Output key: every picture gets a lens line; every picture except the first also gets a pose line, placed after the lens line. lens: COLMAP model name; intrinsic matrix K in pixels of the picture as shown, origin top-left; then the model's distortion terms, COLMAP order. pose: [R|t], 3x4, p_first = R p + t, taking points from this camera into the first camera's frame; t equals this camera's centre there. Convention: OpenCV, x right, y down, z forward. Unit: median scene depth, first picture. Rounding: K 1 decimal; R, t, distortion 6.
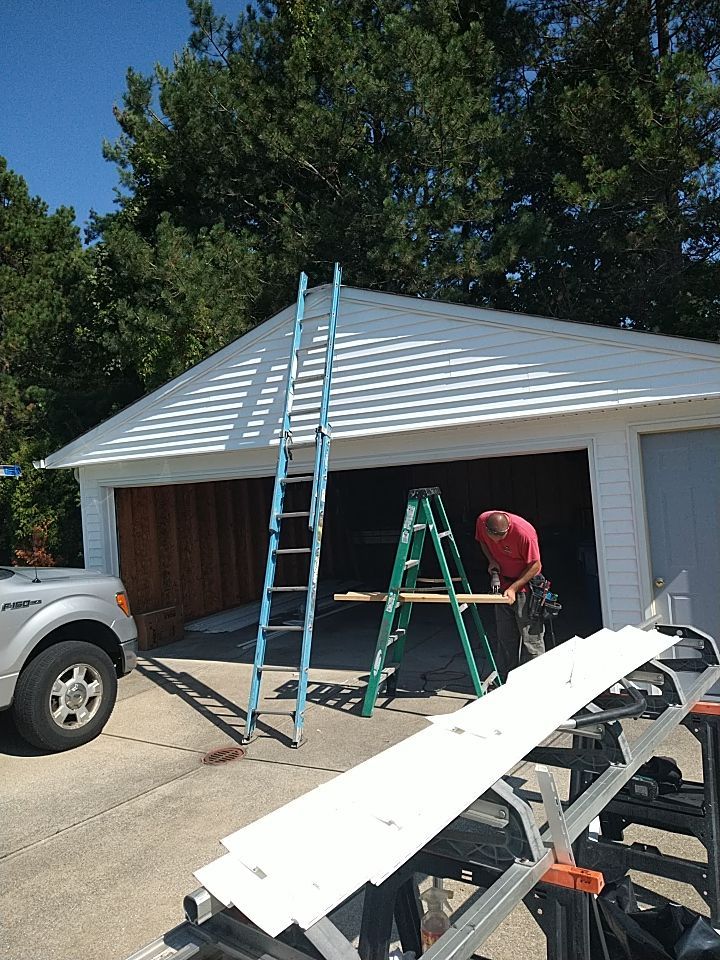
lens RADIAL K [[707.4, 0, 361.2], [0, 707.4, 485.9], [0, 0, 1]] dist [0.060200, 0.002926]
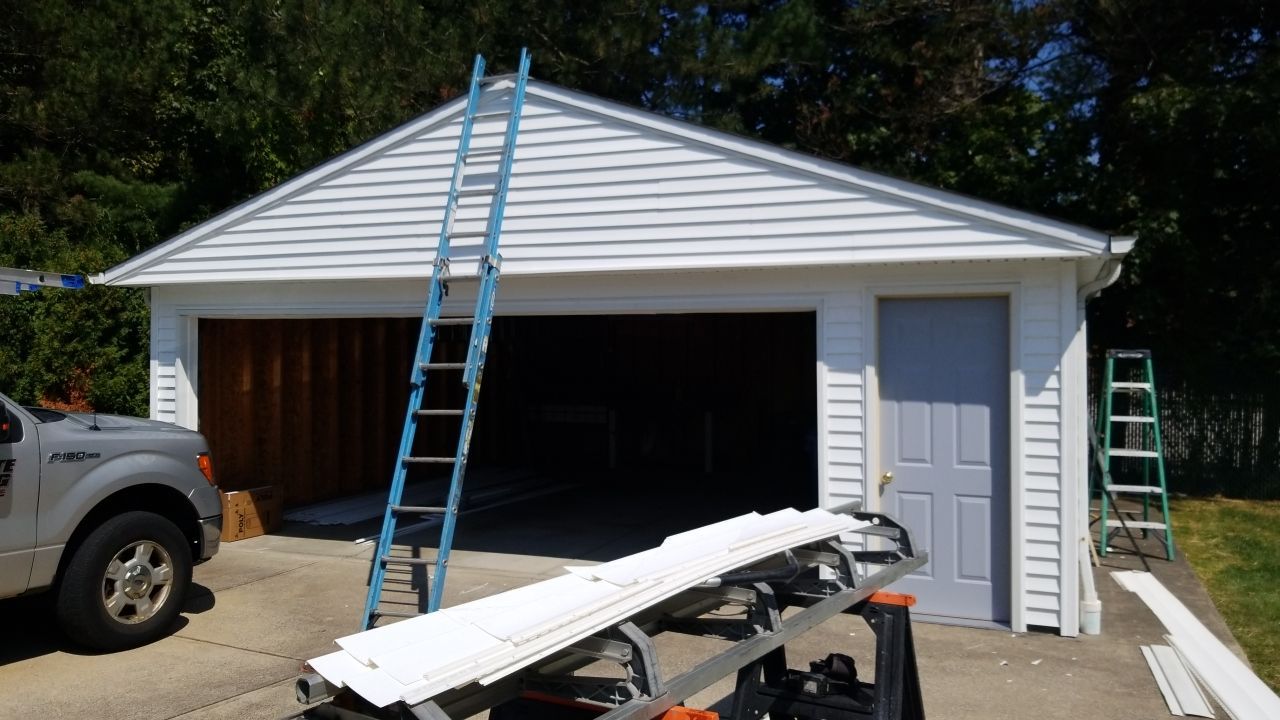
lens RADIAL K [[993.8, 0, 642.4], [0, 993.8, 357.4], [0, 0, 1]] dist [0.046708, -0.044466]
pose [[0.992932, 0.073224, 0.093402, 0.018696], [-0.073540, 0.997292, -0.000059, 0.015314], [-0.093154, -0.006810, 0.995628, -0.110655]]
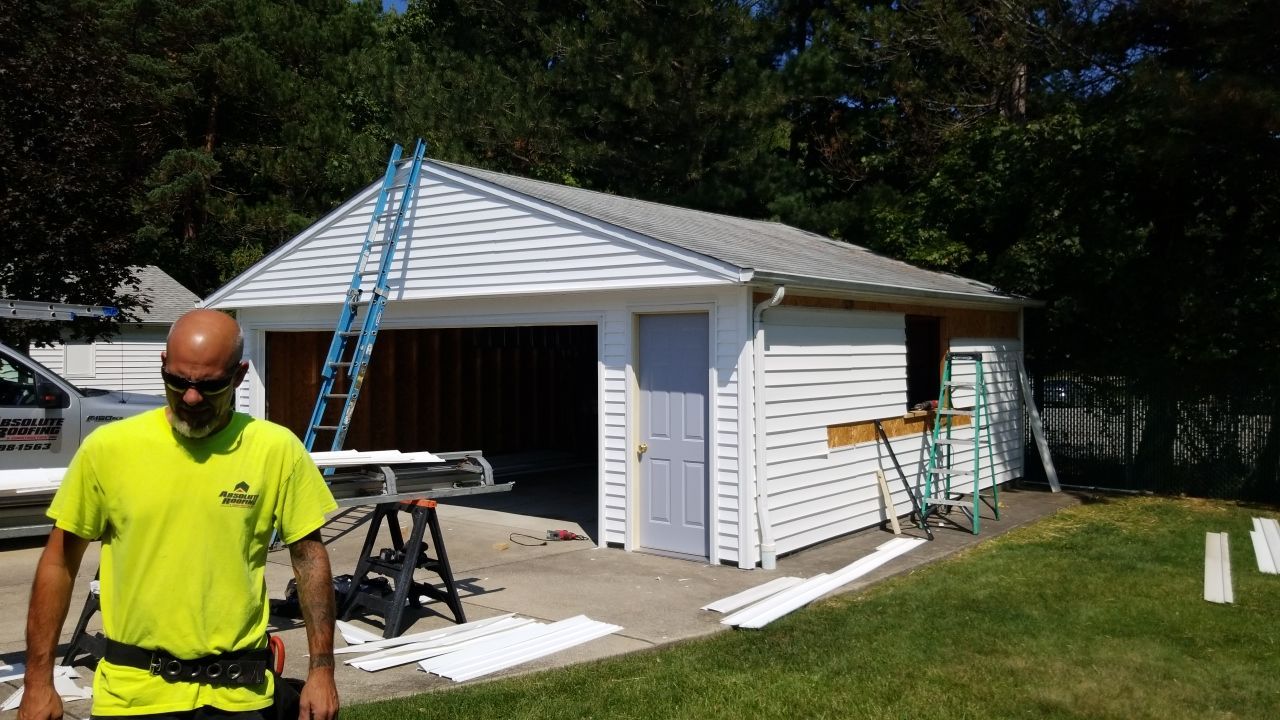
lens RADIAL K [[993.8, 0, 642.9], [0, 993.8, 348.1], [0, 0, 1]] dist [0.046708, -0.044466]
pose [[0.981849, 0.071853, -0.175530, 0.664493], [-0.071821, 0.997396, 0.006539, -0.030603], [0.175542, 0.006186, 0.984452, -0.498097]]
